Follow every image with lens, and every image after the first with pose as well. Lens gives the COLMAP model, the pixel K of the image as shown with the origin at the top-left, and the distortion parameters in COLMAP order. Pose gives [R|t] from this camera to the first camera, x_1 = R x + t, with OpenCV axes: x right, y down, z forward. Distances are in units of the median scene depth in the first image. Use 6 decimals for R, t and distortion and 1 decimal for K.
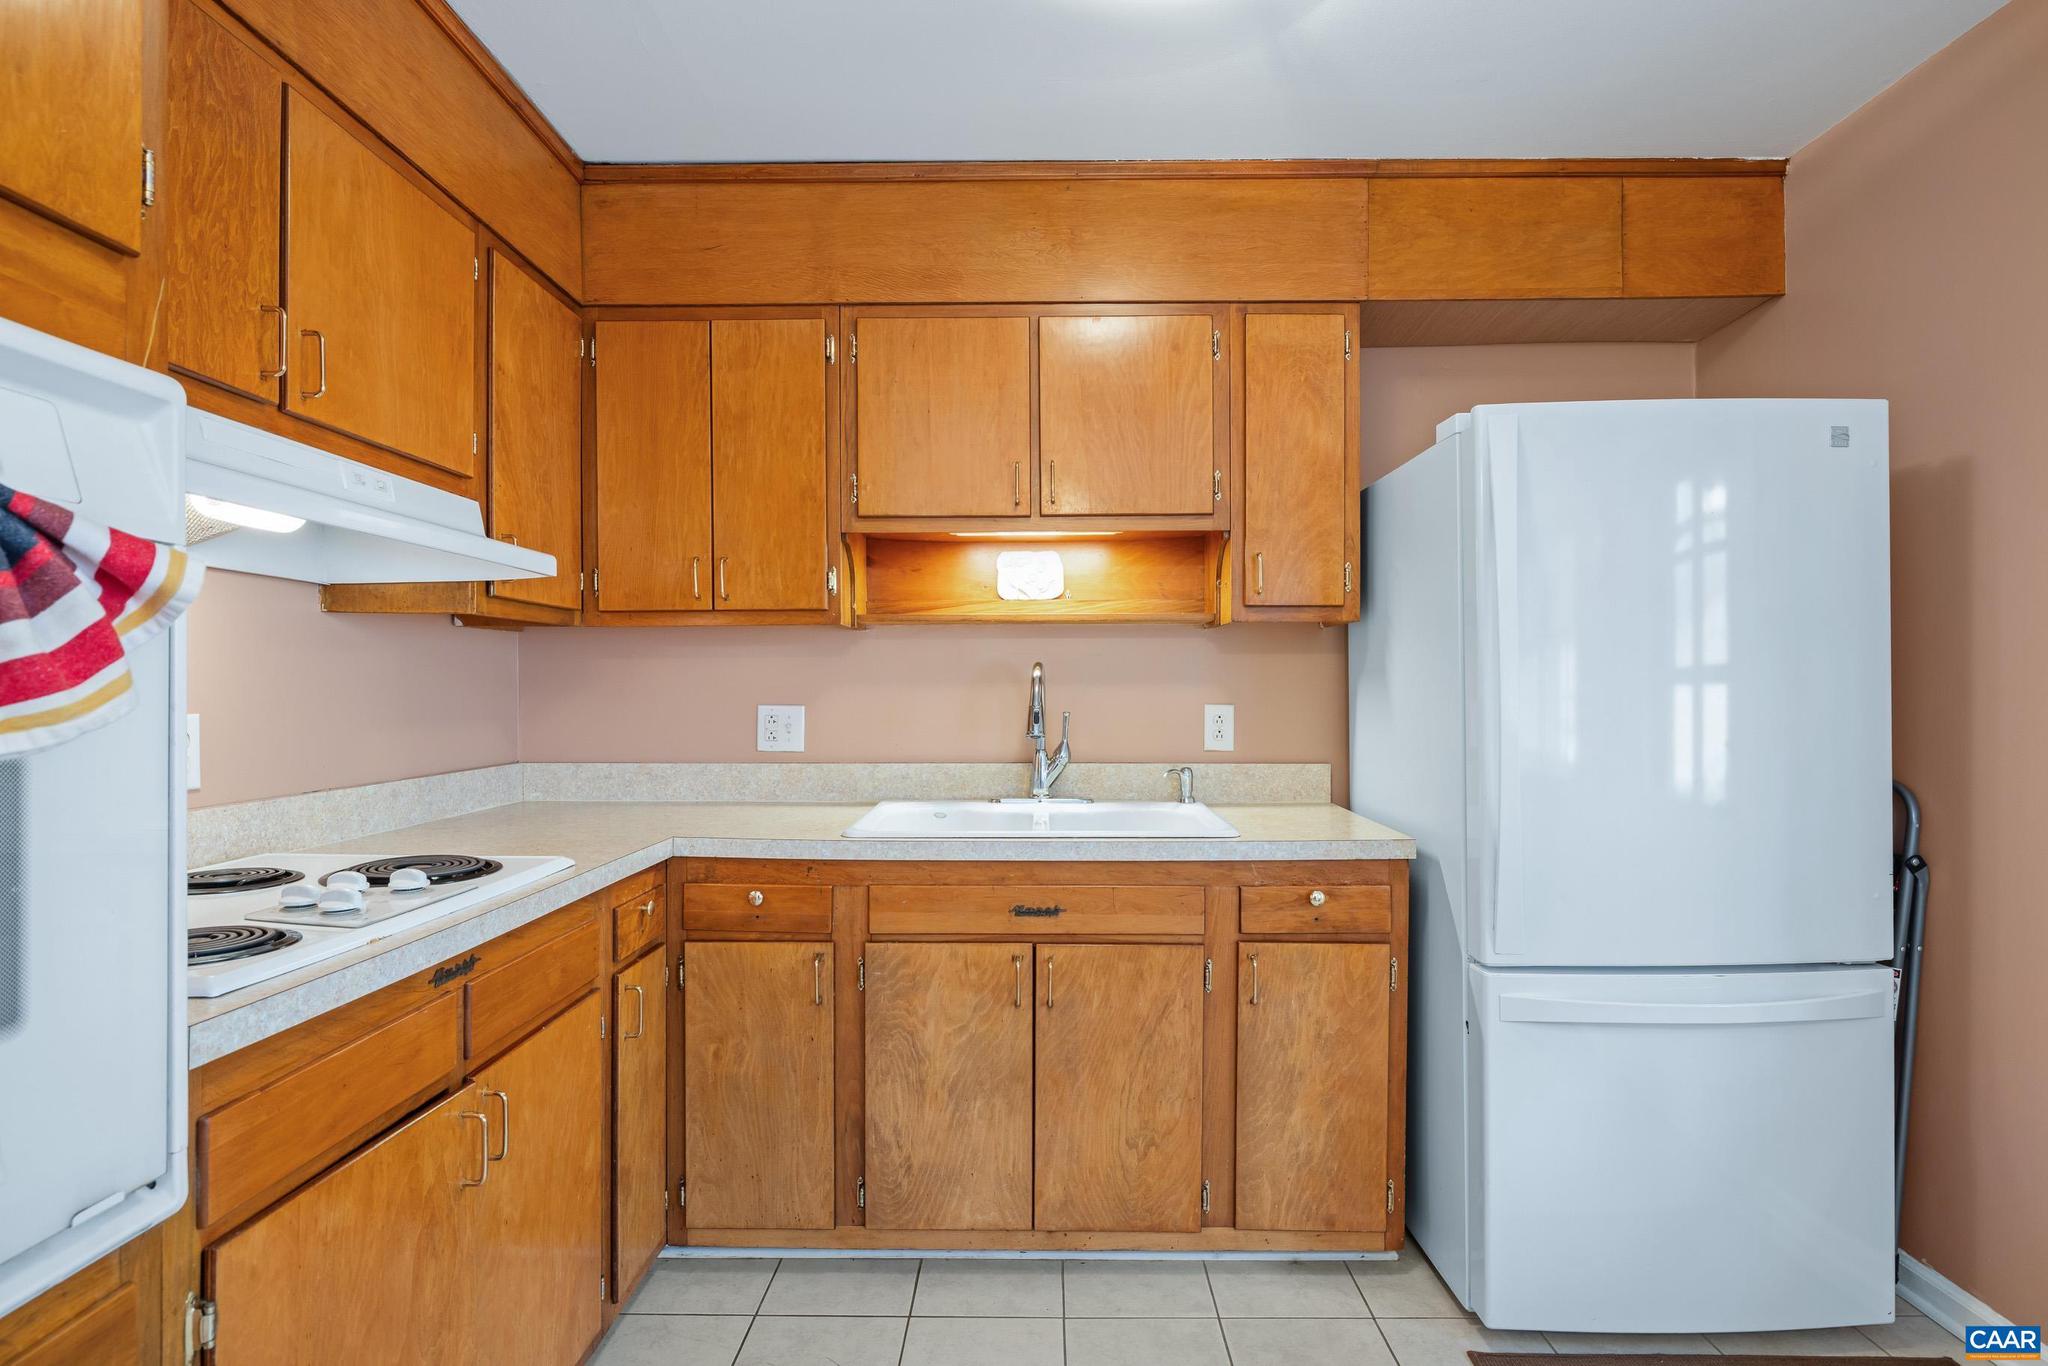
lens RADIAL K [[1041.3, 0, 1025.6], [0, 1041.3, 694.0], [0, 0, 1]] dist [-0.005141, 0.001531]
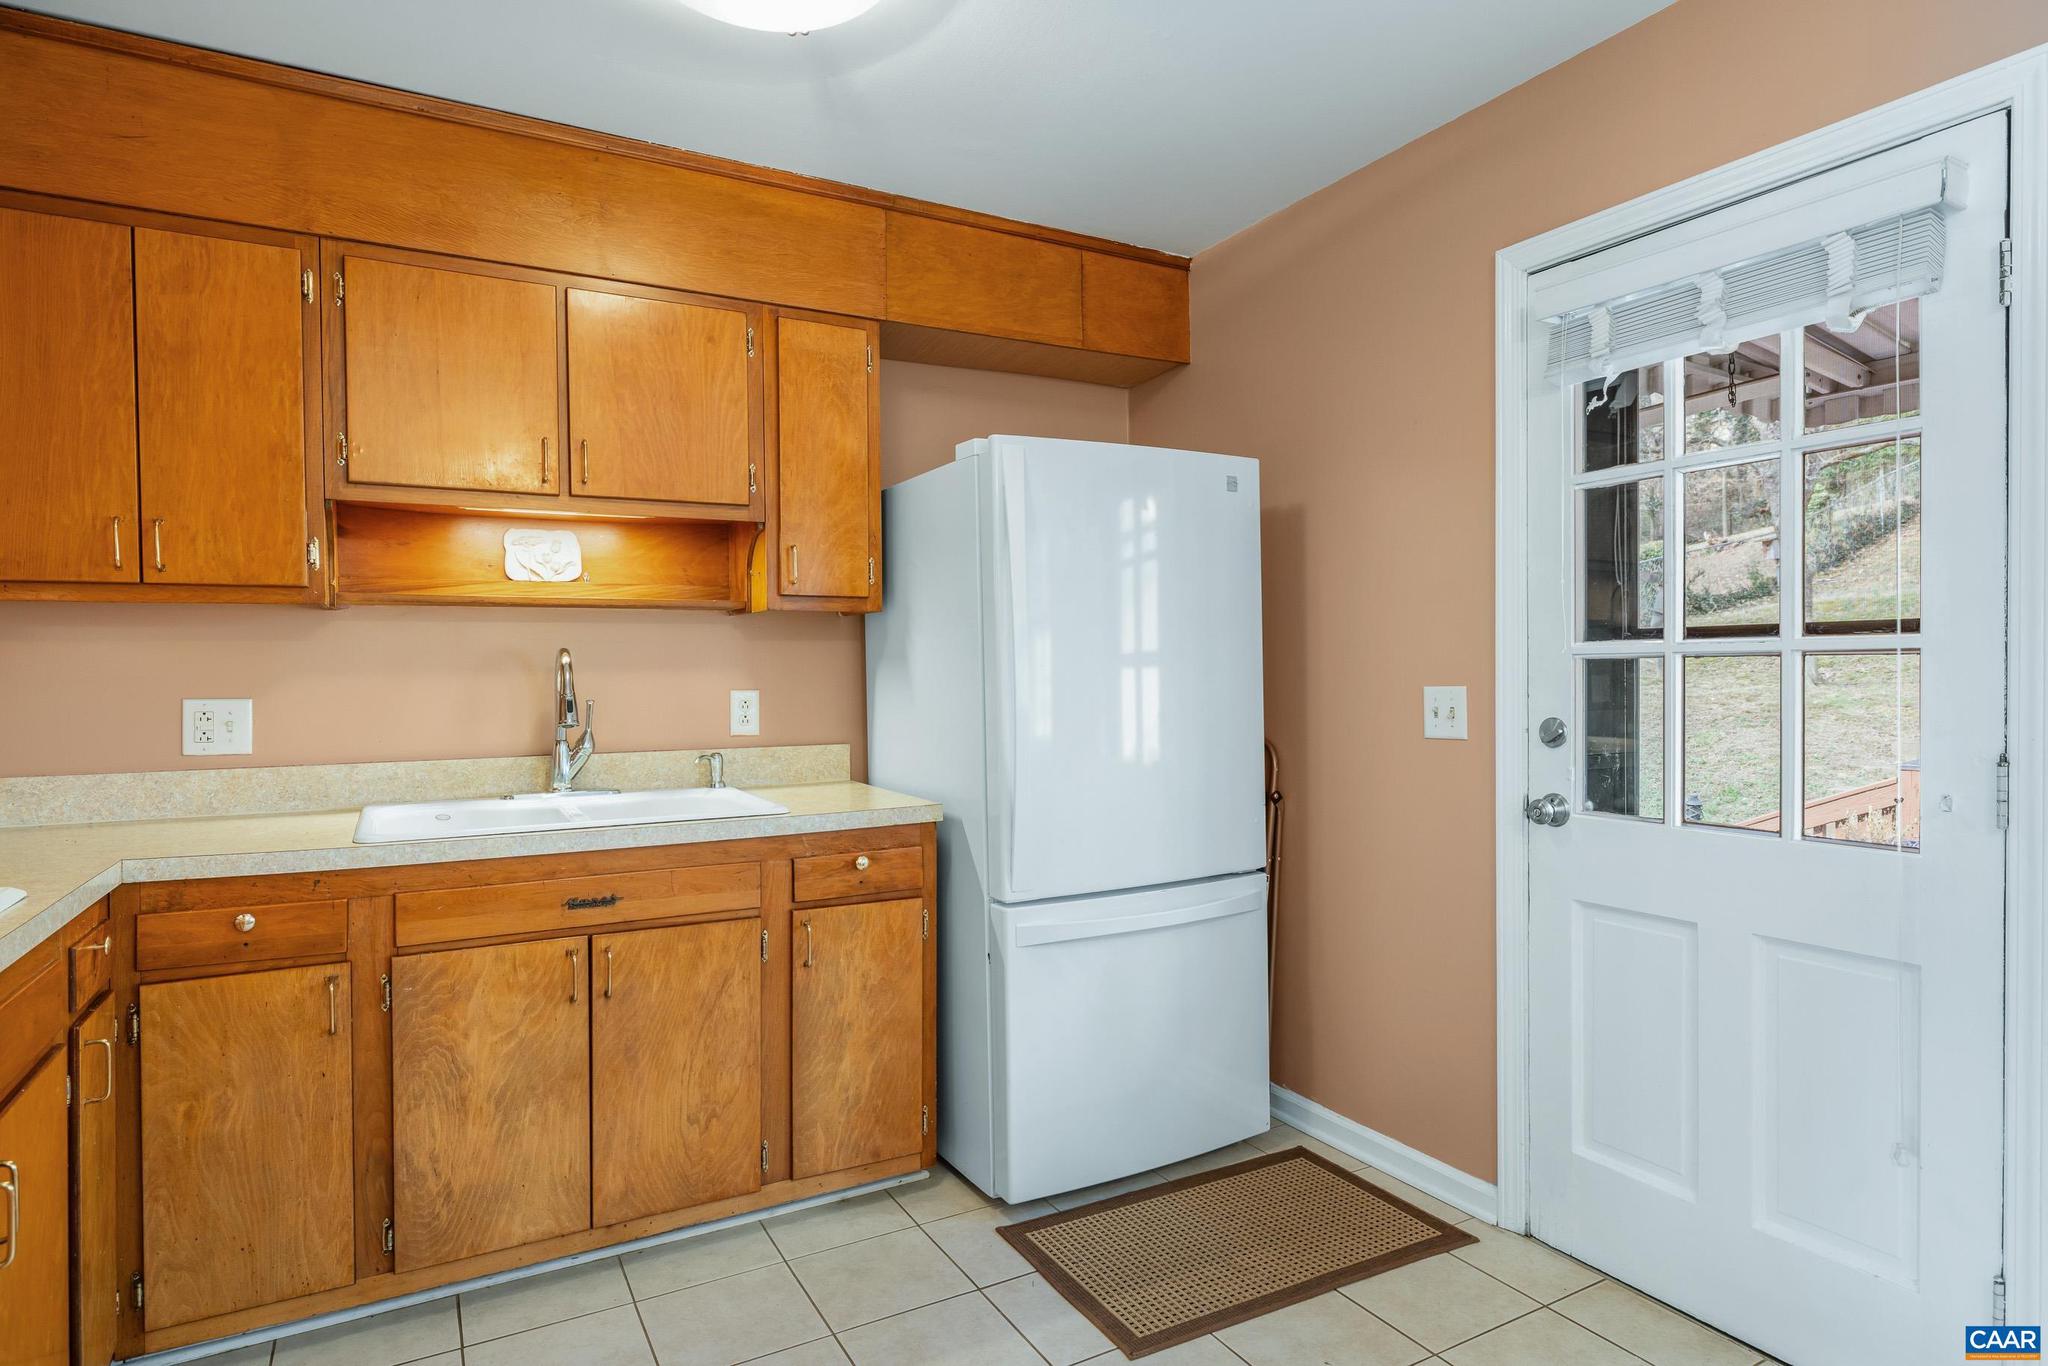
lens RADIAL K [[1143.4, 0, 1033.9], [0, 1143.4, 681.8], [0, 0, 1]] dist [-0.001301, 0.002499]
pose [[0.866707, -0.011793, 0.498678, -0.161588], [0.012009, 0.999924, 0.002775, 0.002901], [-0.498673, 0.003583, 0.866783, -0.141035]]
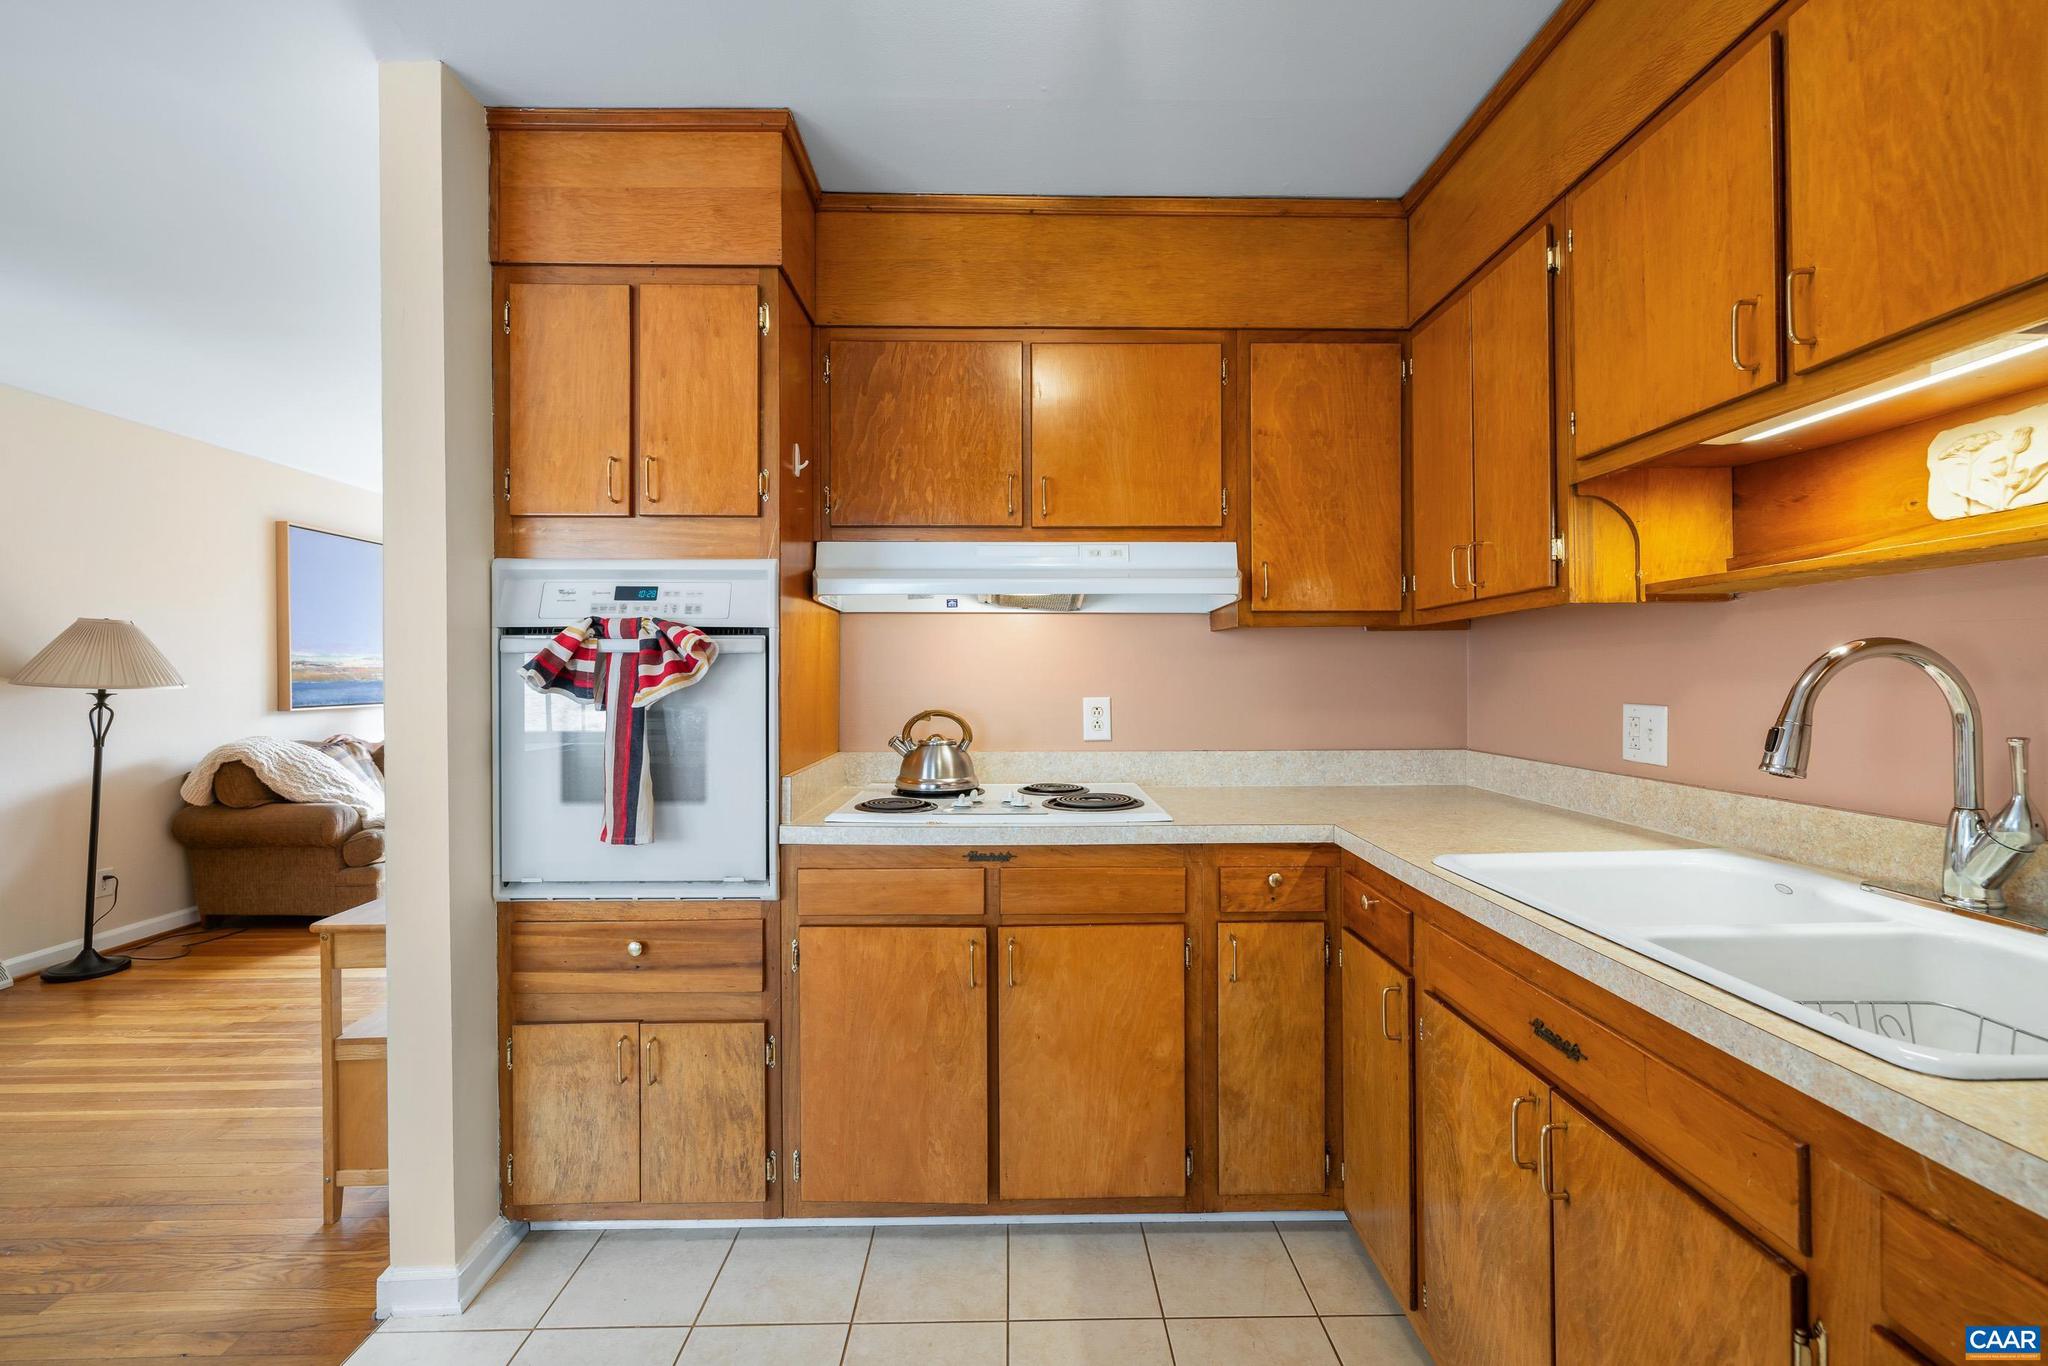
lens RADIAL K [[857.6, 0, 1019.7], [0, 857.6, 679.3], [0, 0, 1]] dist [-0.000166, 0.000449]
pose [[0.022439, 0.002304, -0.999746, 0.520503], [-0.002568, 0.999994, 0.002246, -0.011378], [0.999745, 0.002517, 0.022445, 0.654637]]
